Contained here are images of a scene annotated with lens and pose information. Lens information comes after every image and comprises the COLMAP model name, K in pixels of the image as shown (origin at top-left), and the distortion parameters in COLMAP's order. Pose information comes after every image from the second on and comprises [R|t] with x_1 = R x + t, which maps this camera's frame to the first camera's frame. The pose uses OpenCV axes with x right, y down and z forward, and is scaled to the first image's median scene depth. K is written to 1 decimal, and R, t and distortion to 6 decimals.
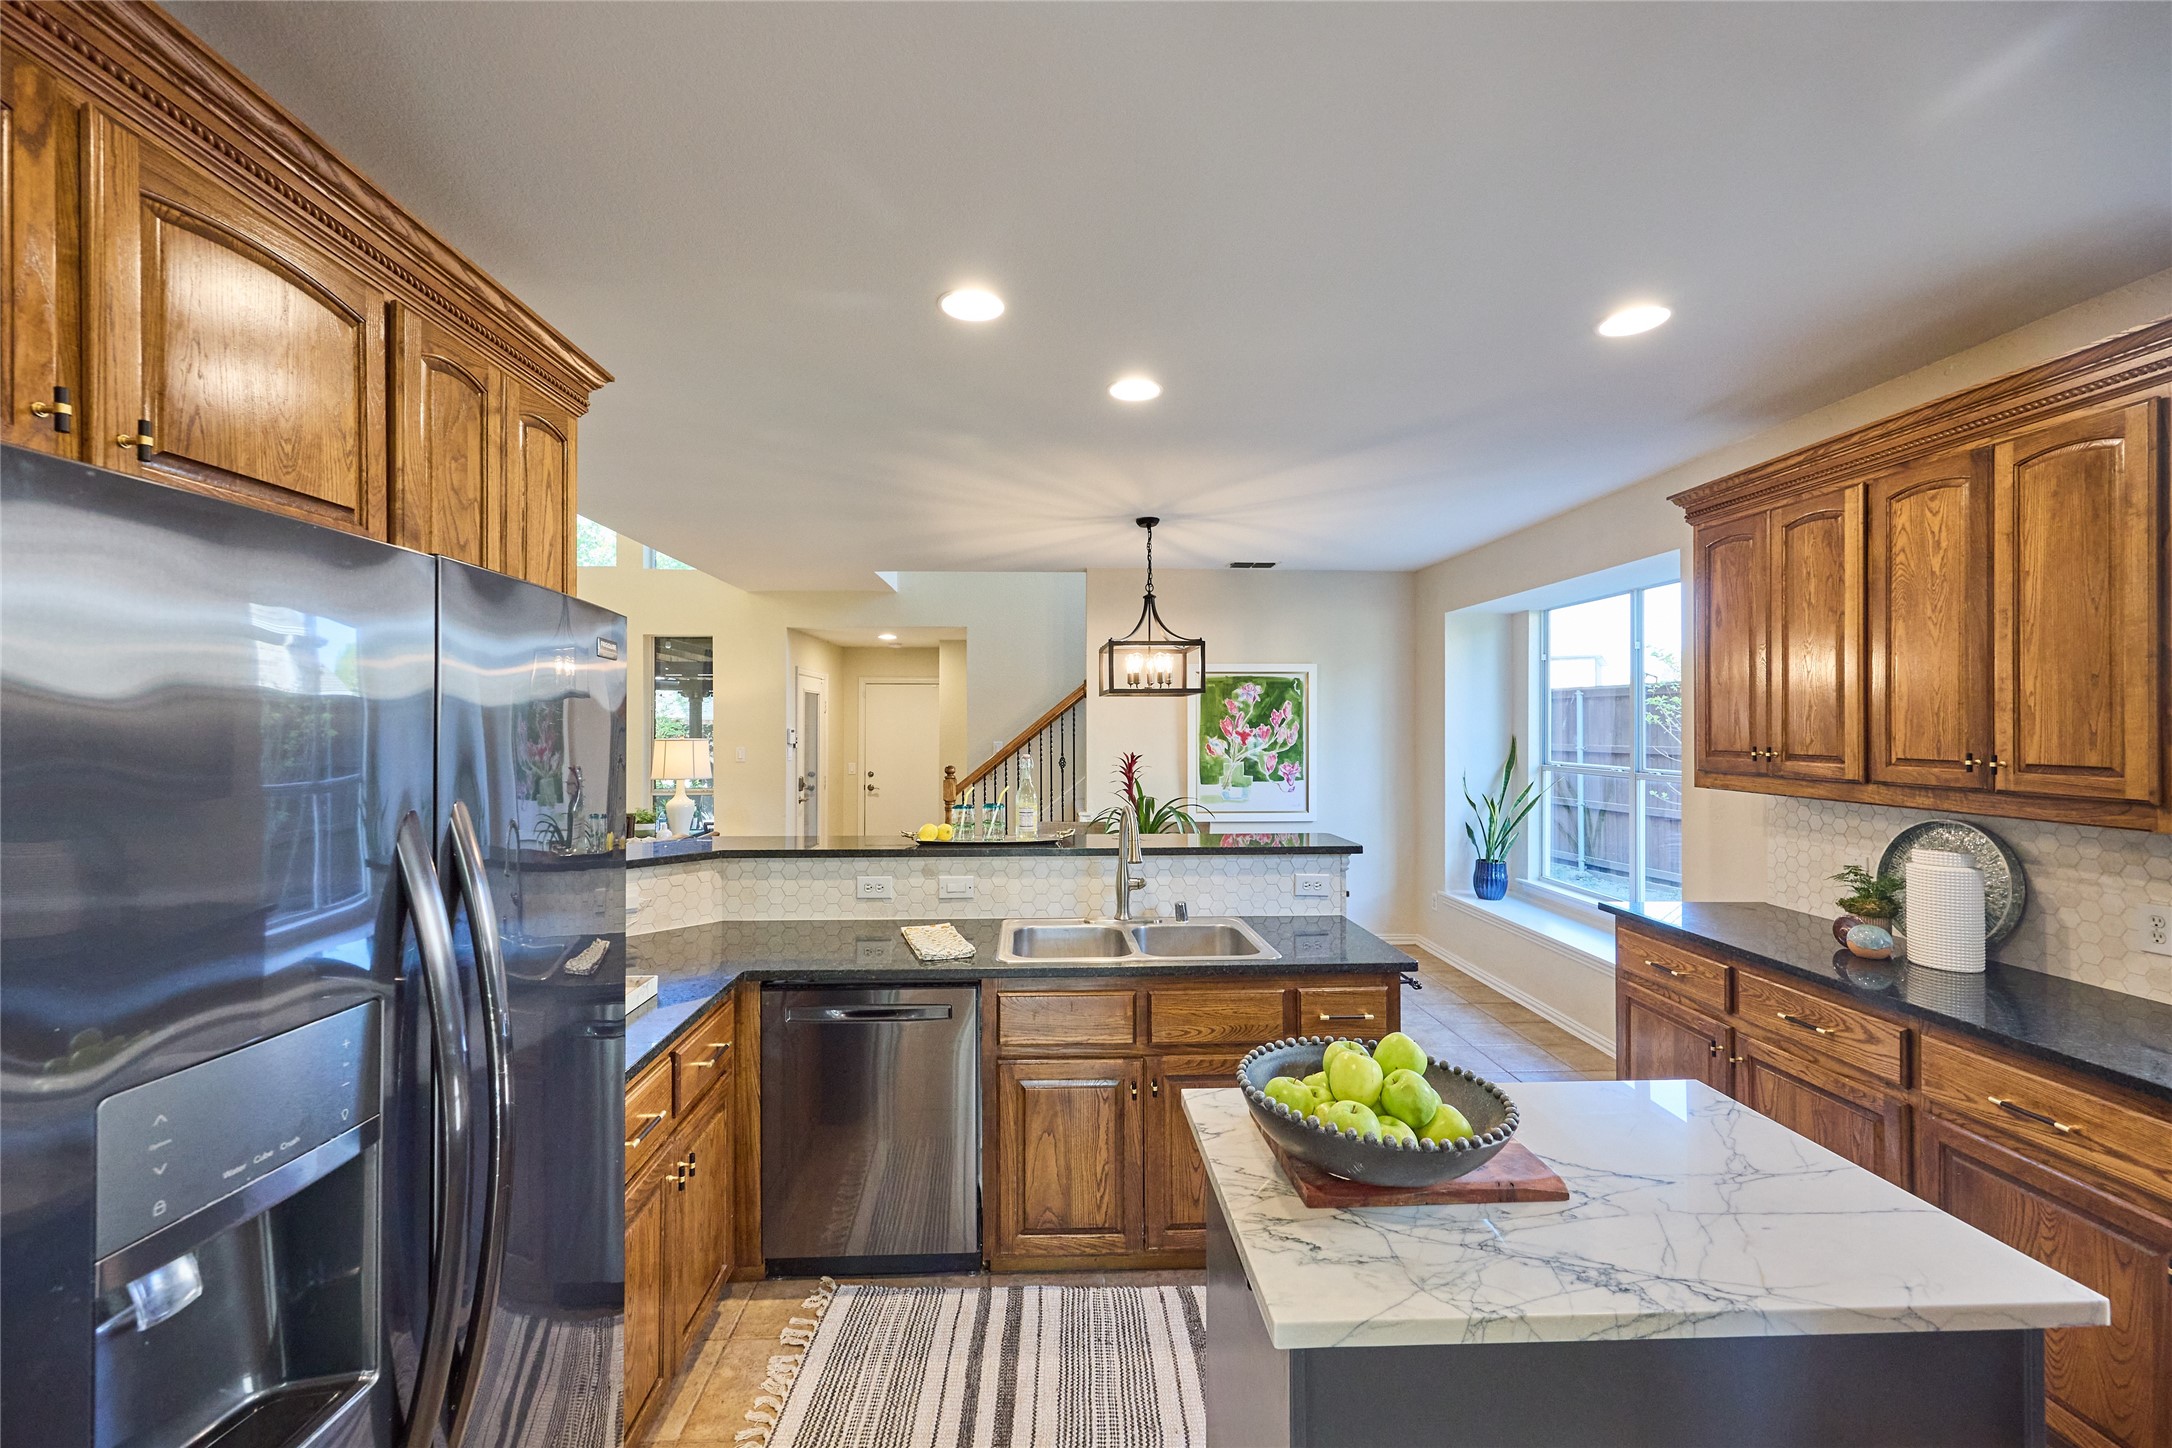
lens RADIAL K [[873.1, 0, 1080.7], [0, 873.1, 723.6], [0, 0, 1]] dist [0.002897, 0.000347]
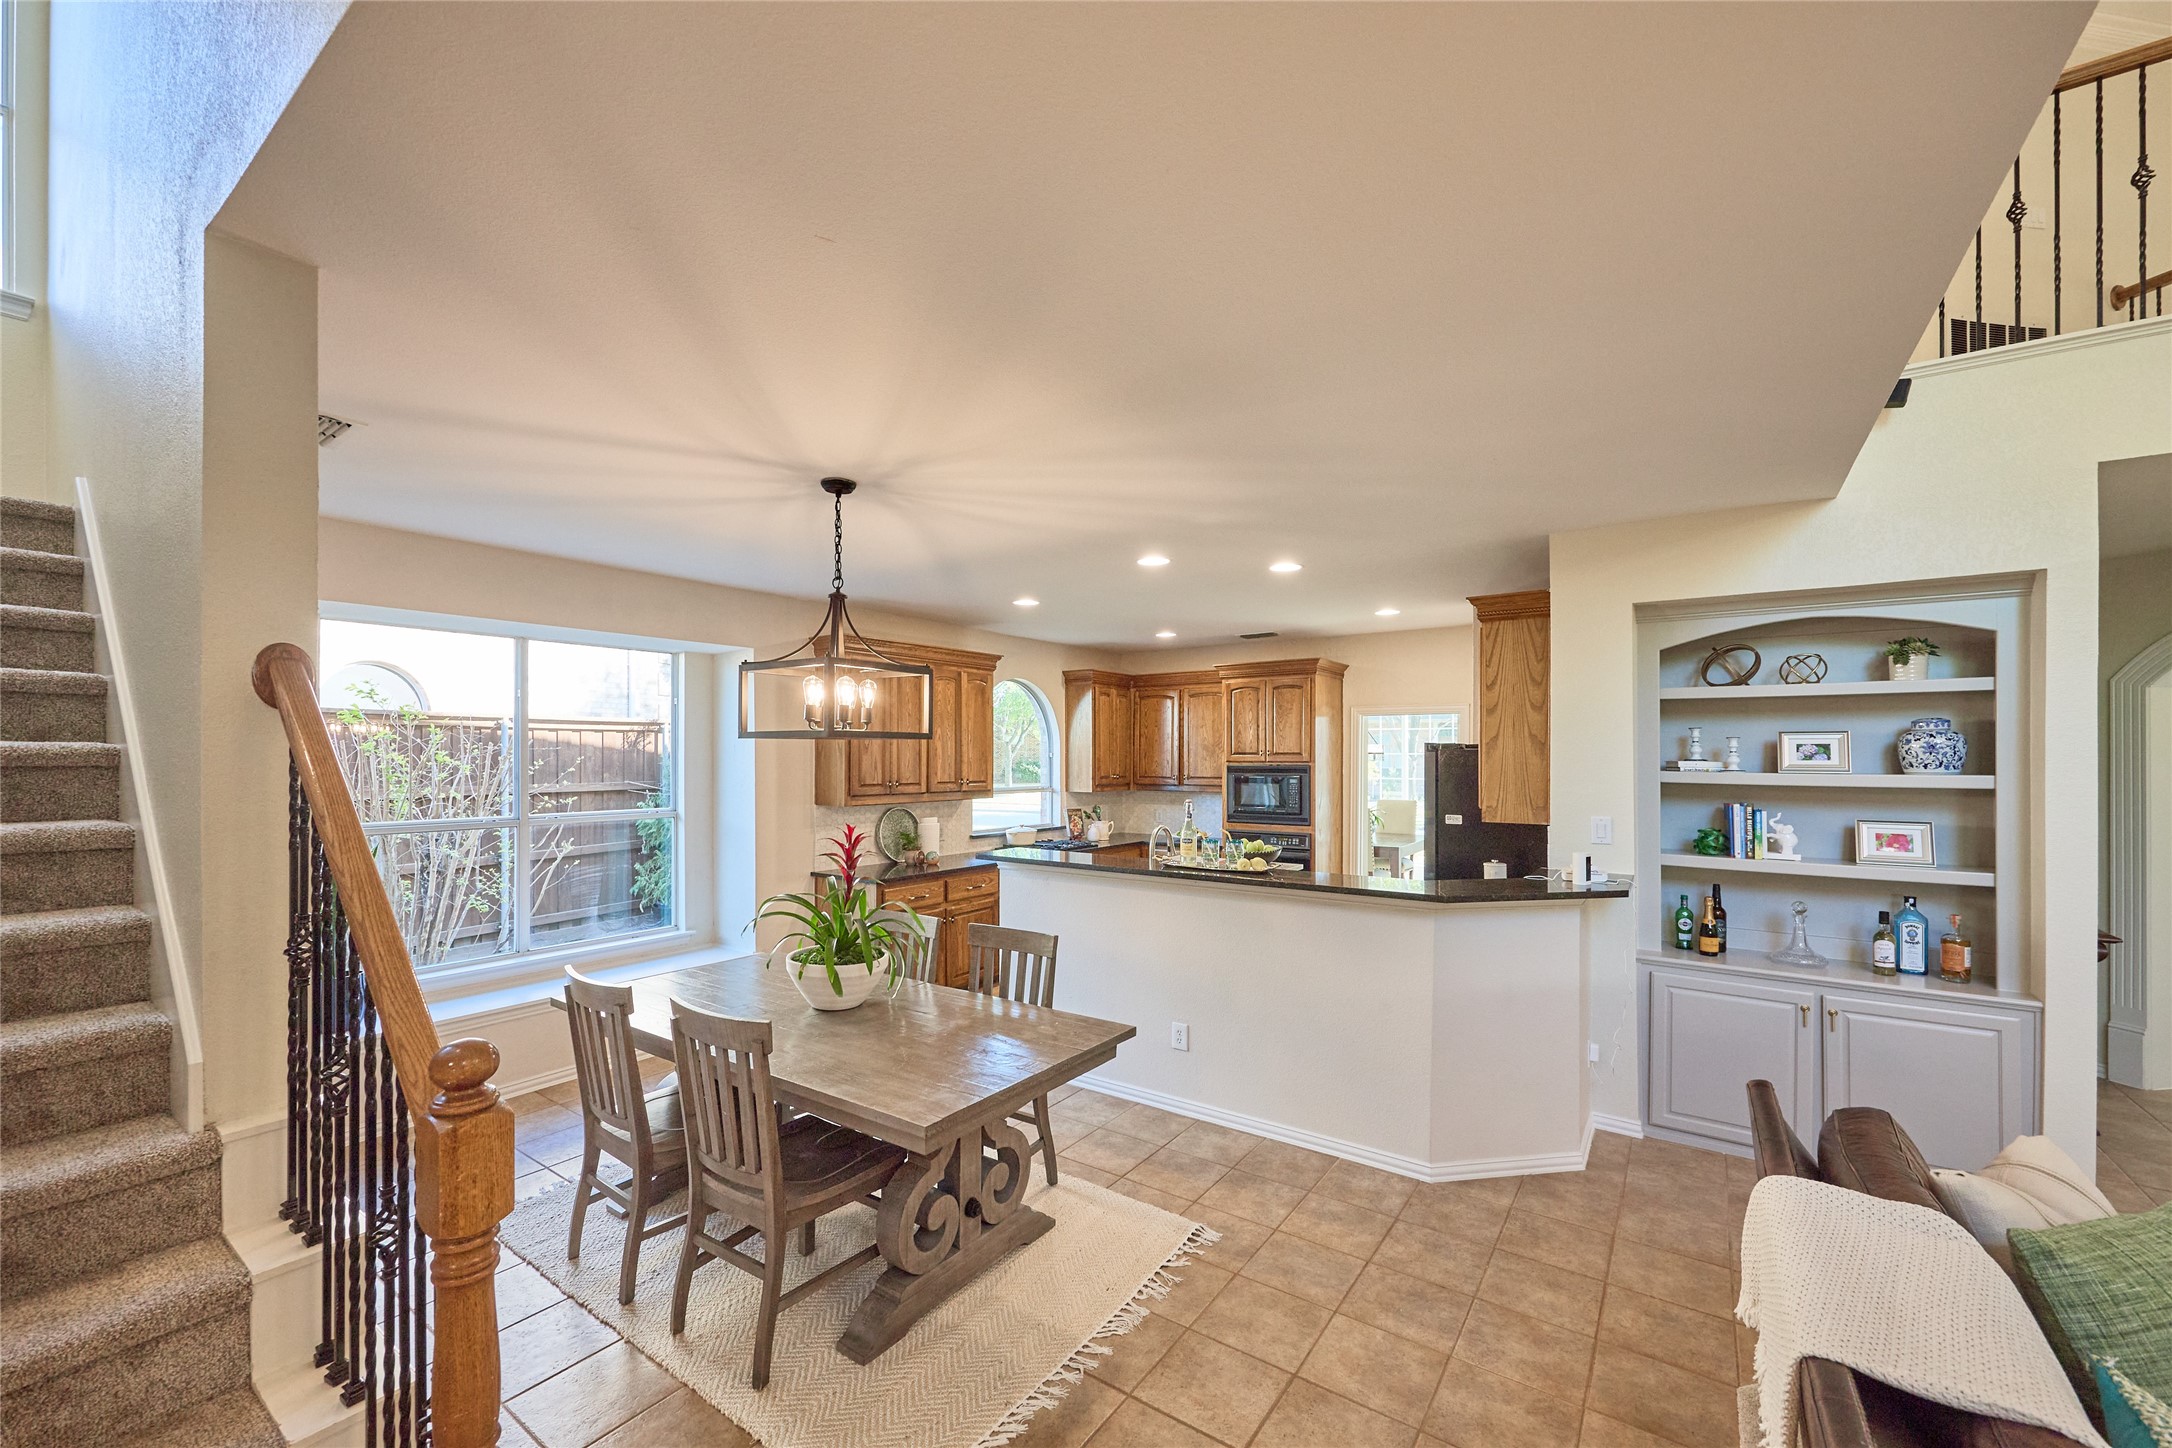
lens RADIAL K [[873.1, 0, 1080.9], [0, 873.1, 745.9], [0, 0, 1]] dist [0.002897, 0.000347]
pose [[-0.787053, 0.001807, 0.616883, -0.879548], [-0.004055, 0.999959, -0.008102, -0.042458], [-0.616872, -0.008878, -0.787013, 2.534566]]
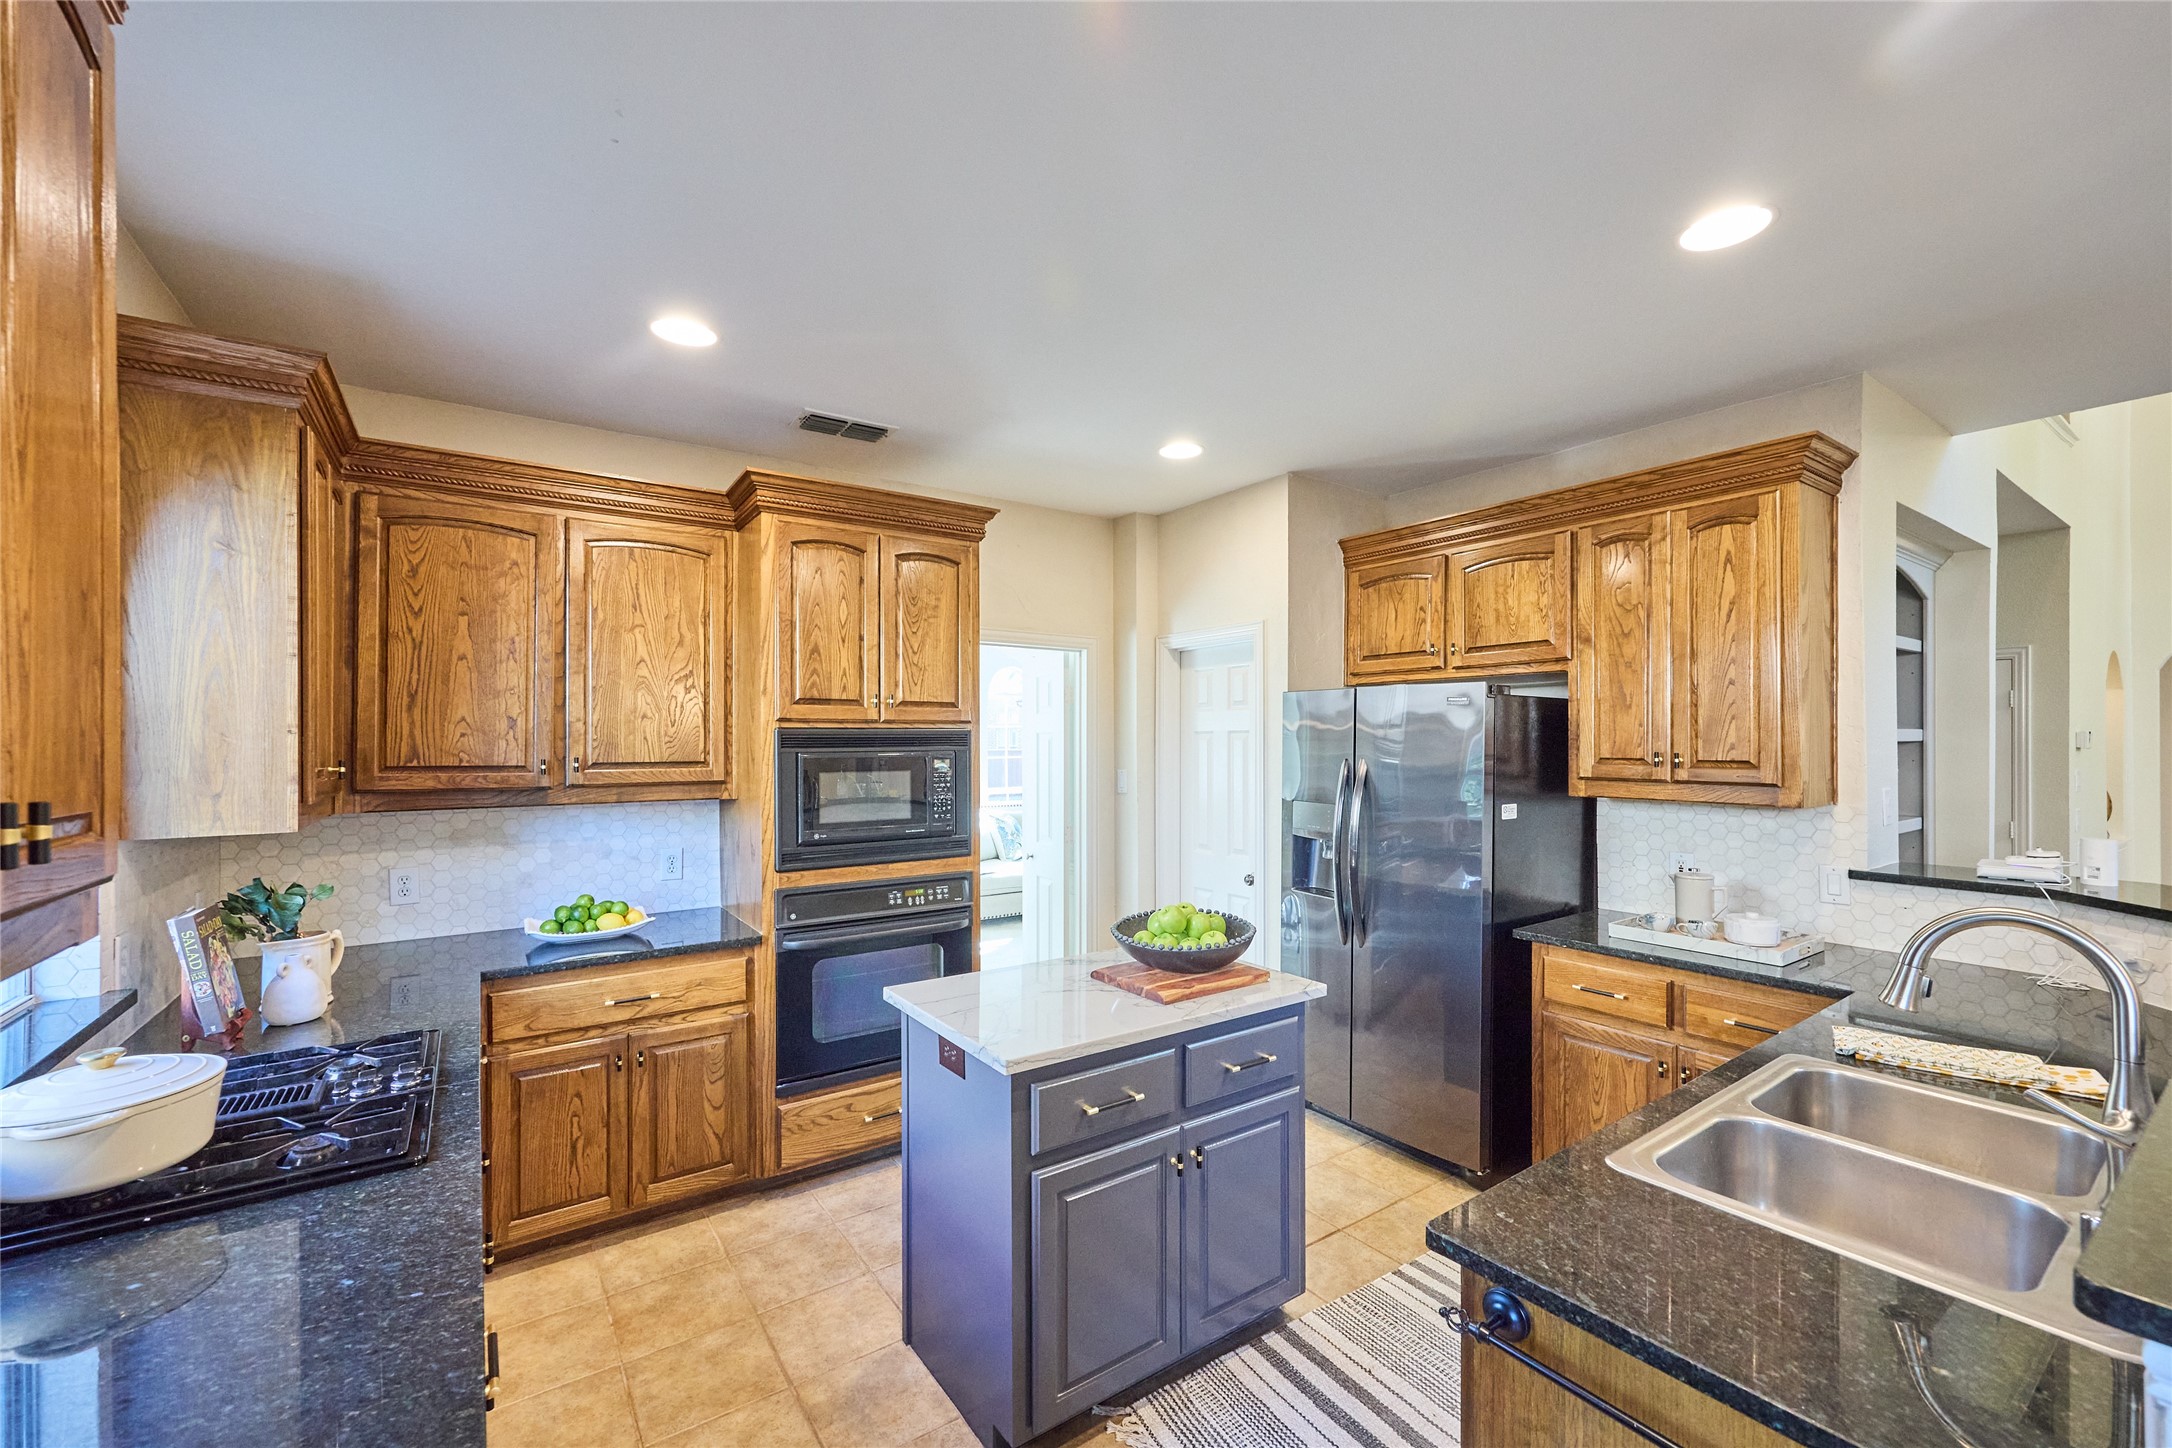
lens RADIAL K [[873.1, 0, 1084.0], [0, 873.1, 741.3], [0, 0, 1]] dist [0.002897, 0.000347]
pose [[-0.841196, -0.004225, -0.540714, 0.738026], [-0.002446, 0.999989, -0.004009, 0.013278], [0.540725, -0.002050, -0.841197, 1.201857]]
